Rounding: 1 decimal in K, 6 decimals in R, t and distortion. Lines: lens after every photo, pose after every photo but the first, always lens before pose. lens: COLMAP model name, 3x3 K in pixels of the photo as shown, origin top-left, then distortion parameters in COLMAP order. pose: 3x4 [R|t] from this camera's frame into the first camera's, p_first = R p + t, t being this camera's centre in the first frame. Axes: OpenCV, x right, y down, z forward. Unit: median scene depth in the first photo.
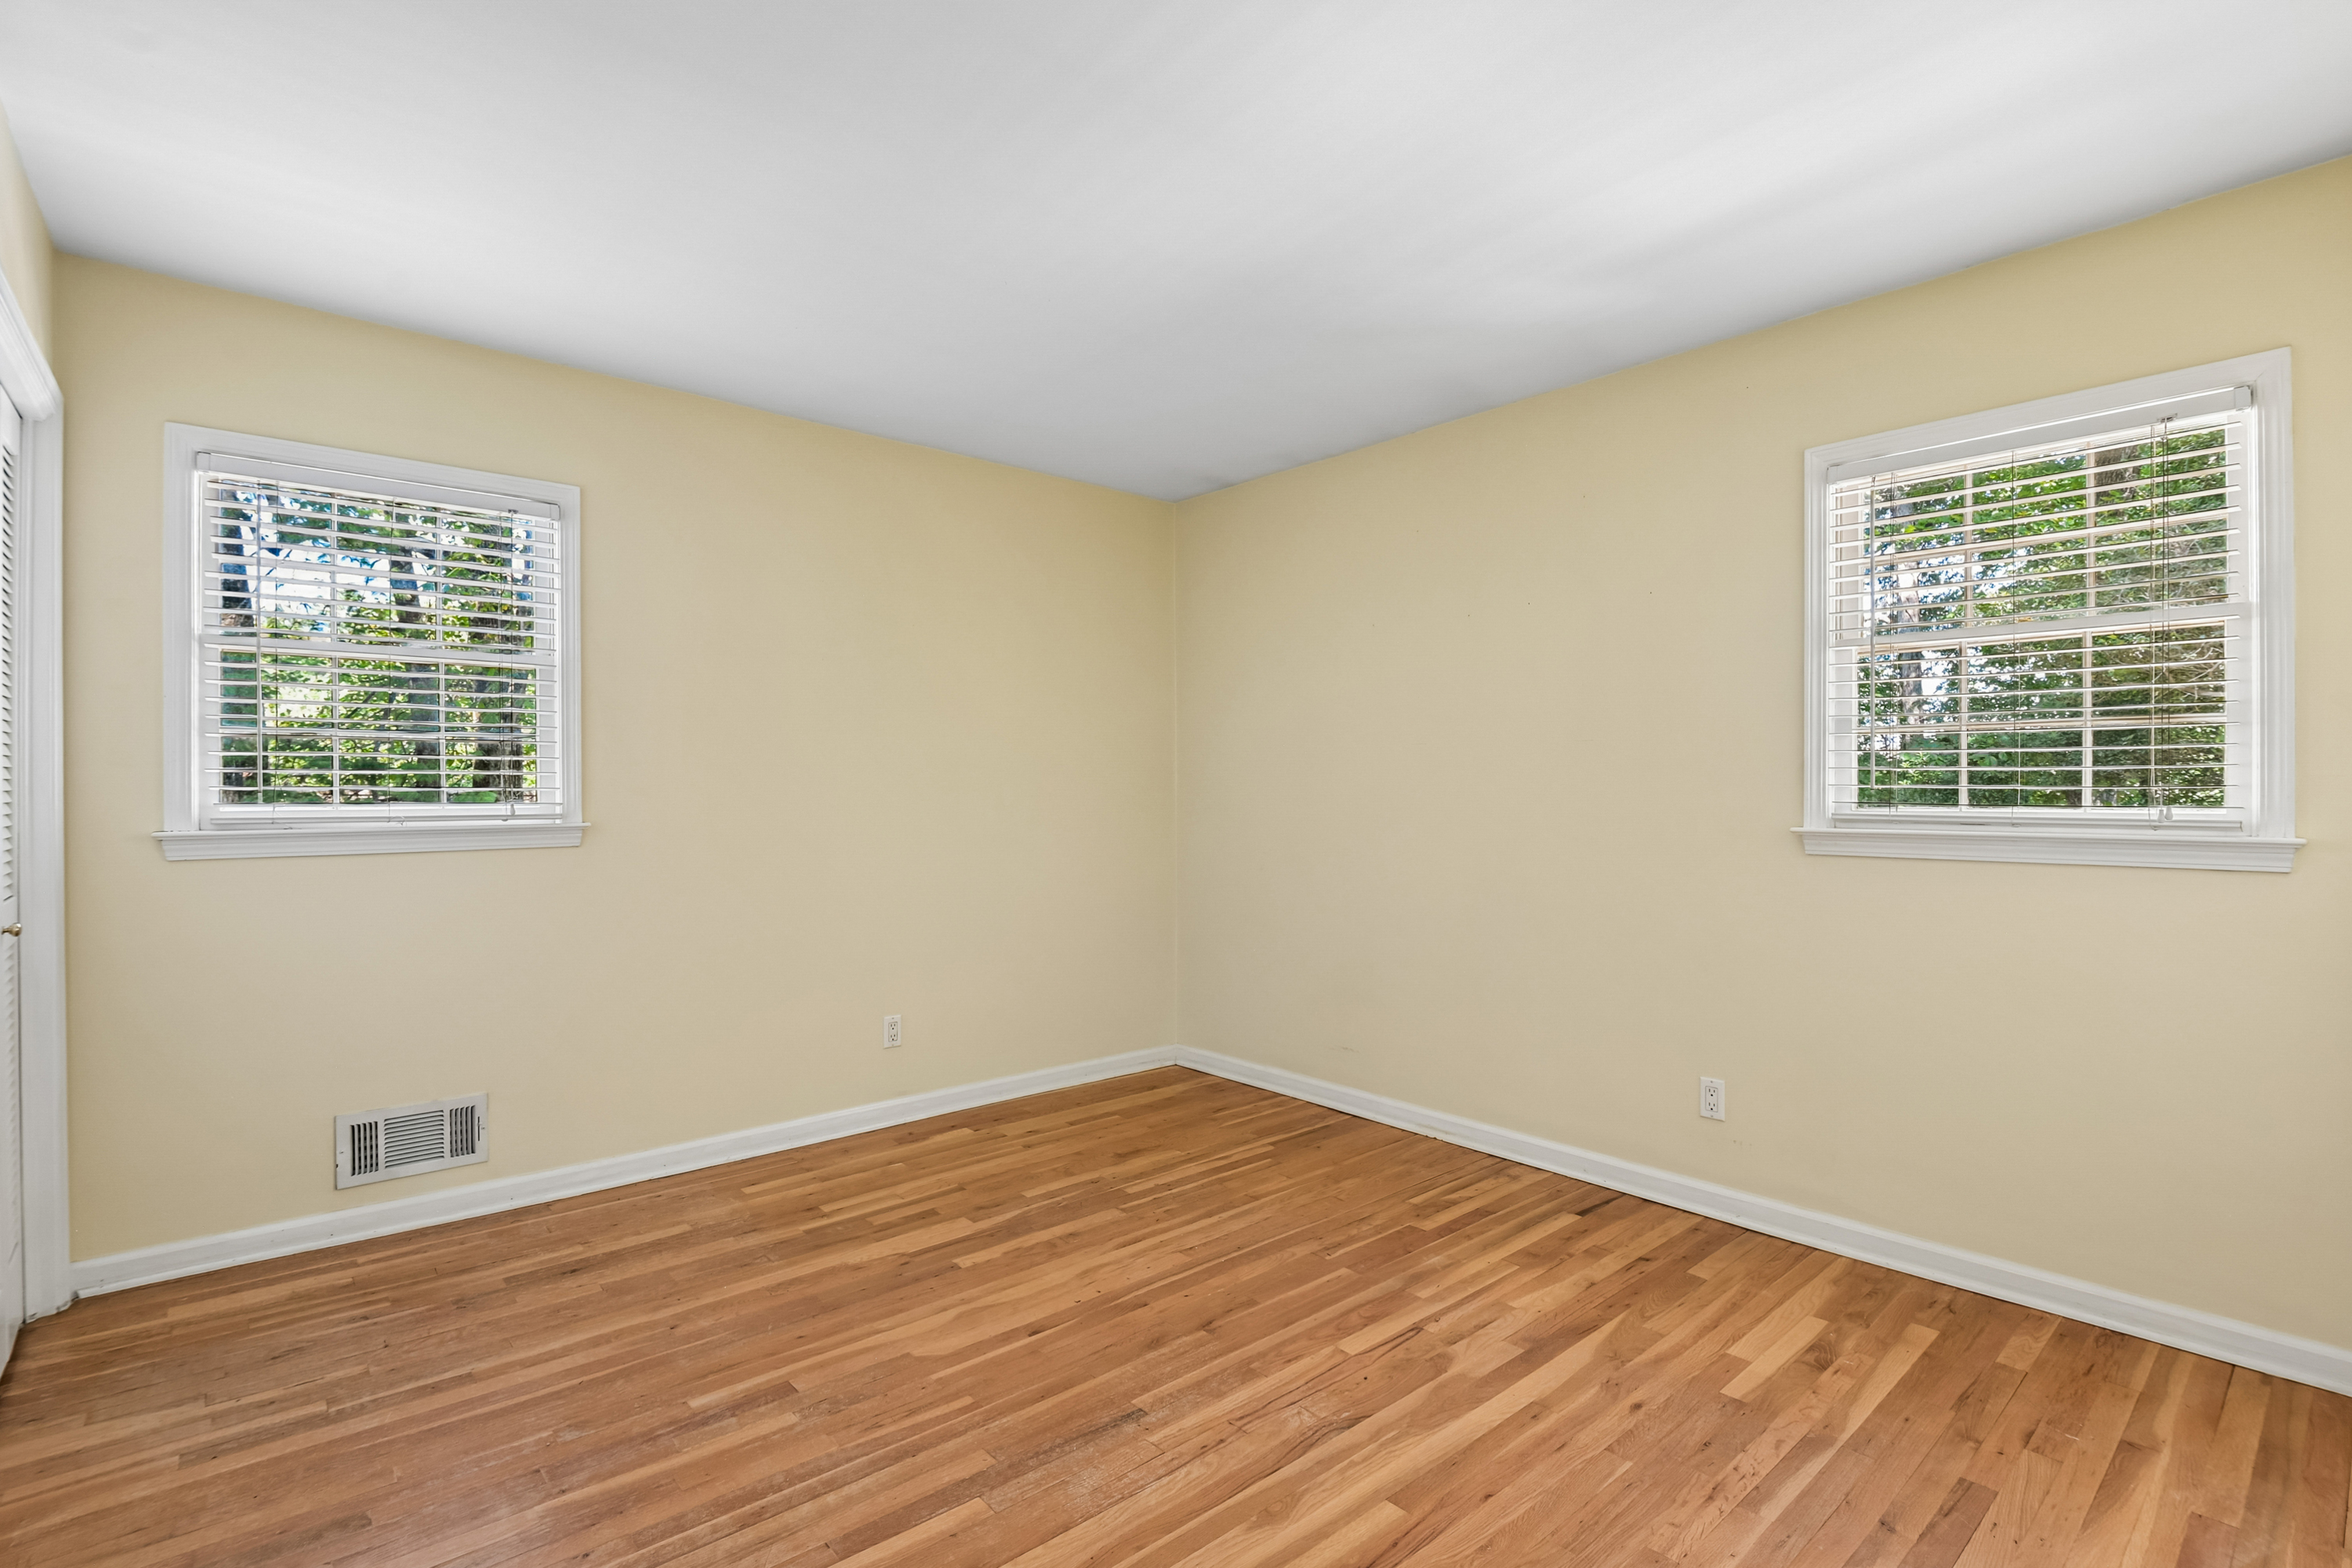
lens RADIAL K [[1091.8, 0, 1176.0], [0, 1091.8, 784.0], [0, 0, 1]] dist [-0.002914, -0.007813]
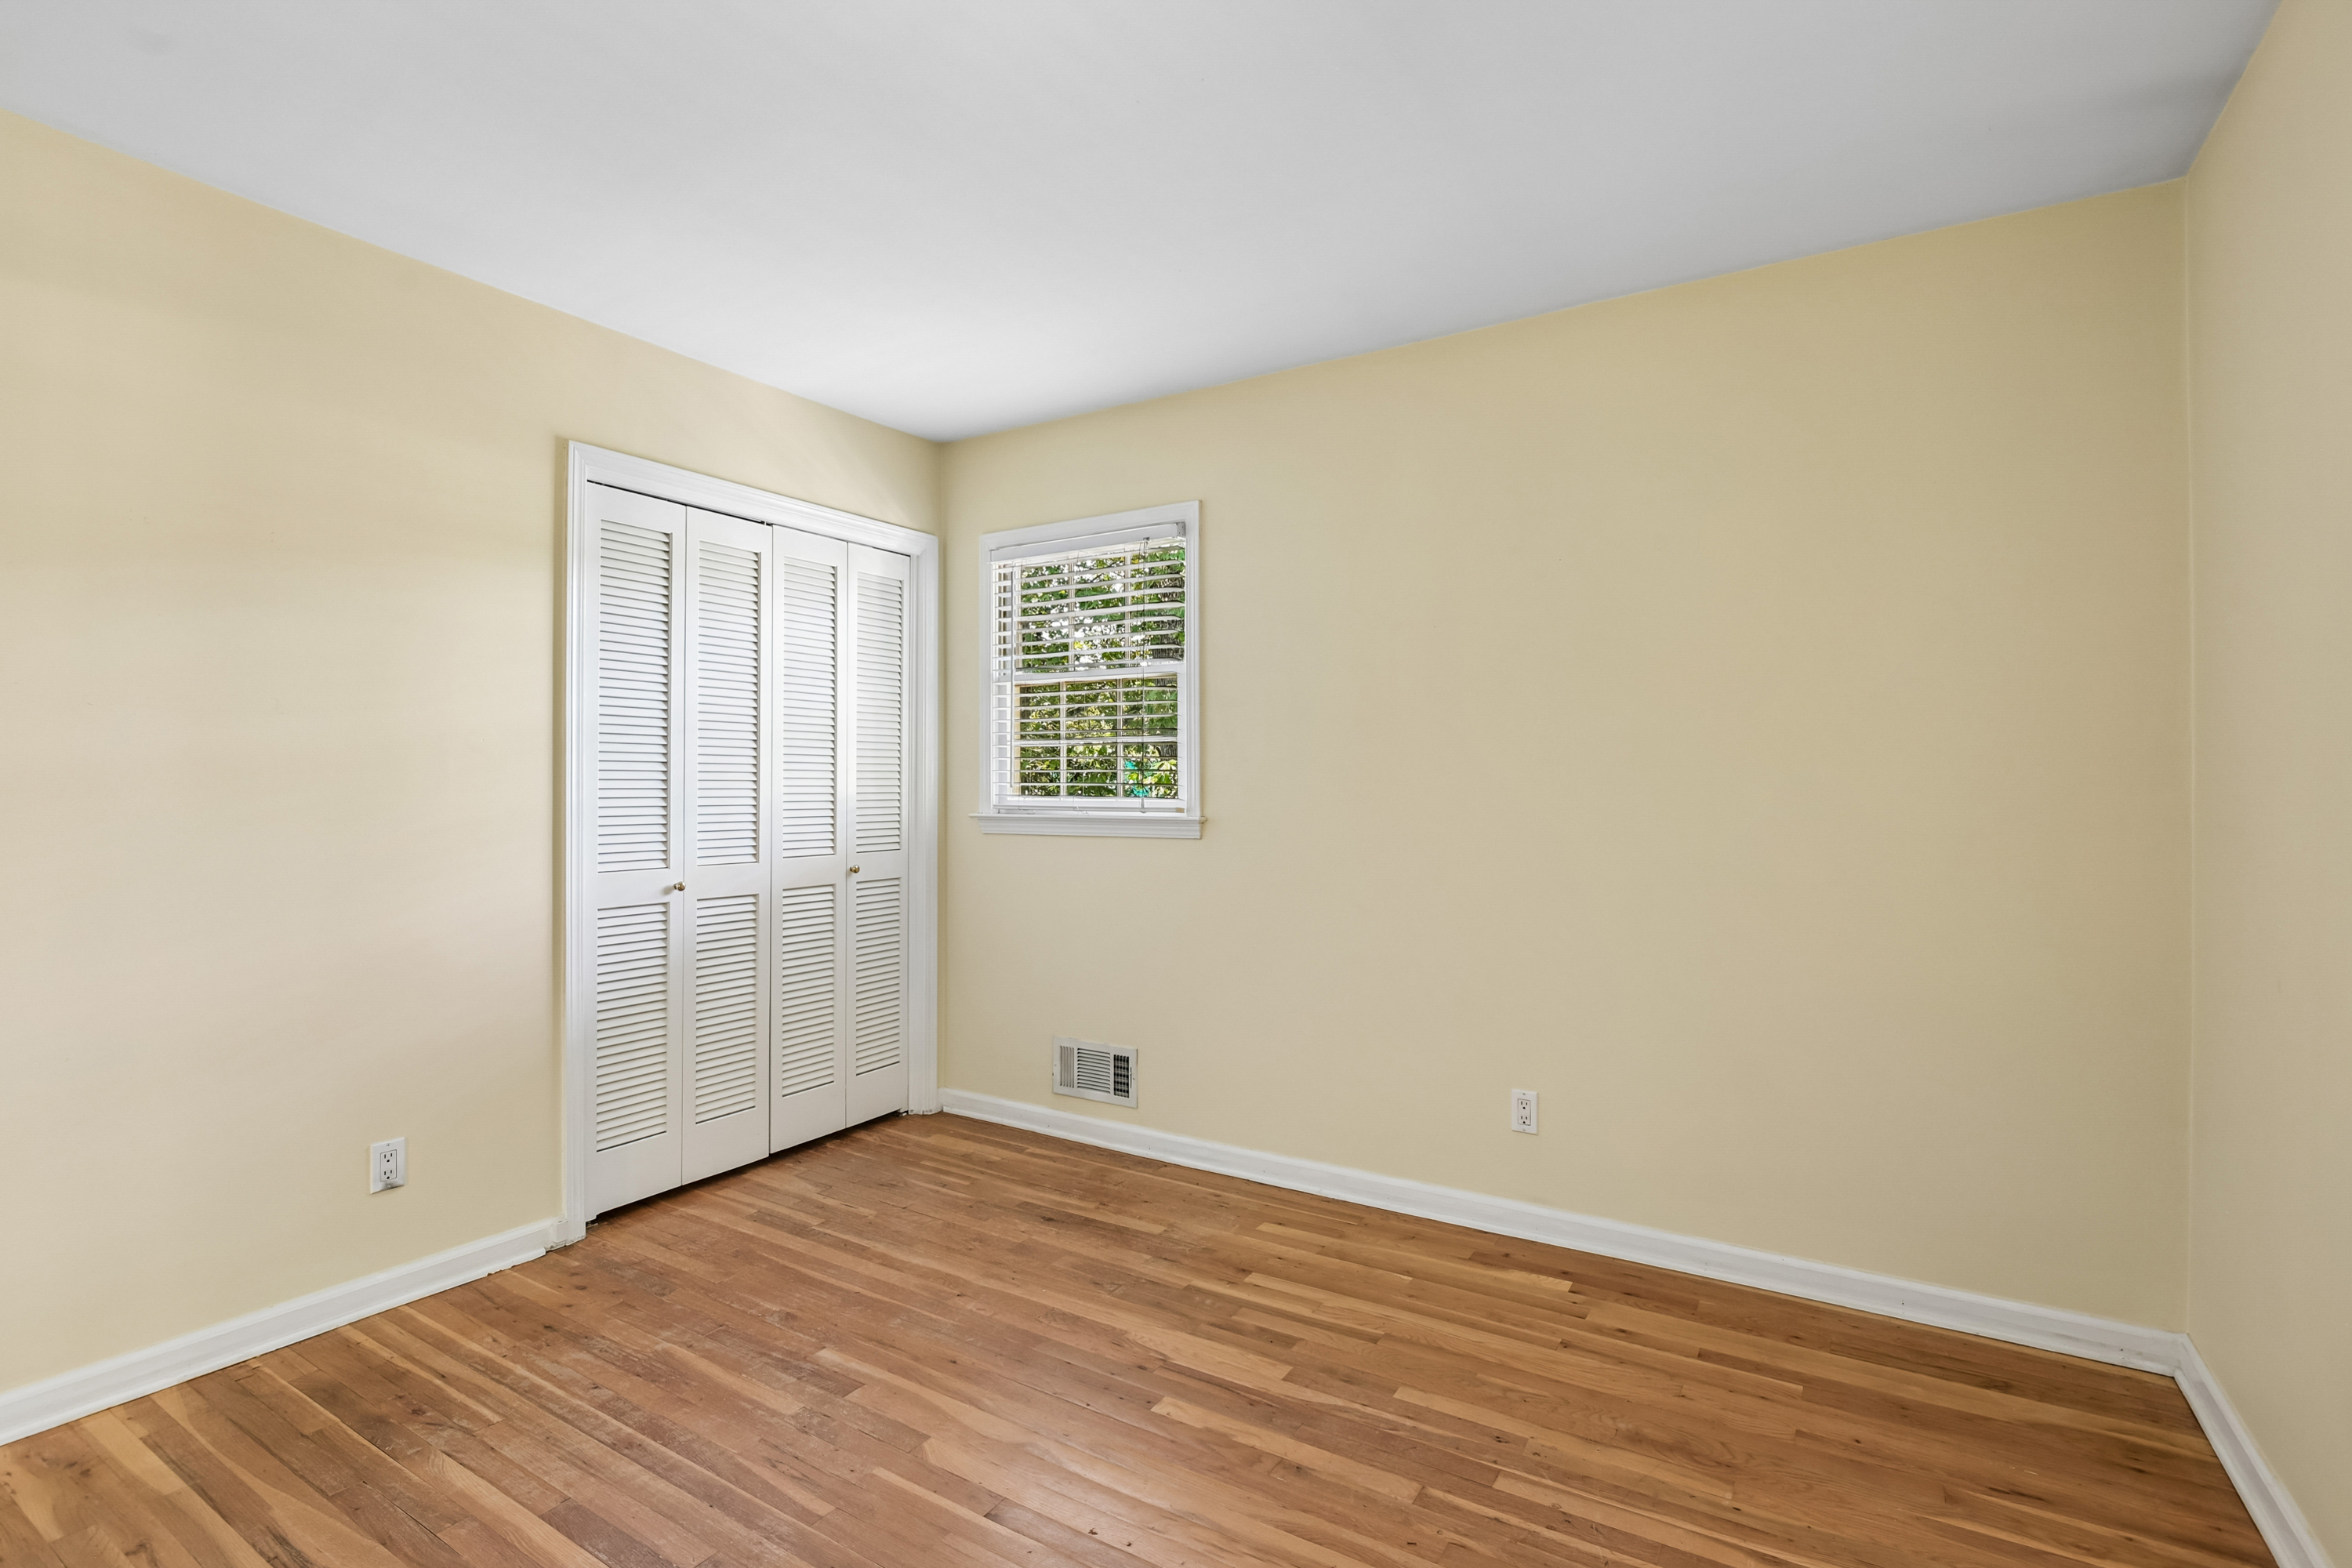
lens RADIAL K [[1091.8, 0, 1176.0], [0, 1091.8, 784.0], [0, 0, 1]] dist [-0.002914, -0.007813]
pose [[0.293459, 0.003532, -0.955965, 0.505294], [0.004269, 0.999978, 0.005005, -0.002022], [0.955962, -0.005550, 0.293437, 0.737041]]
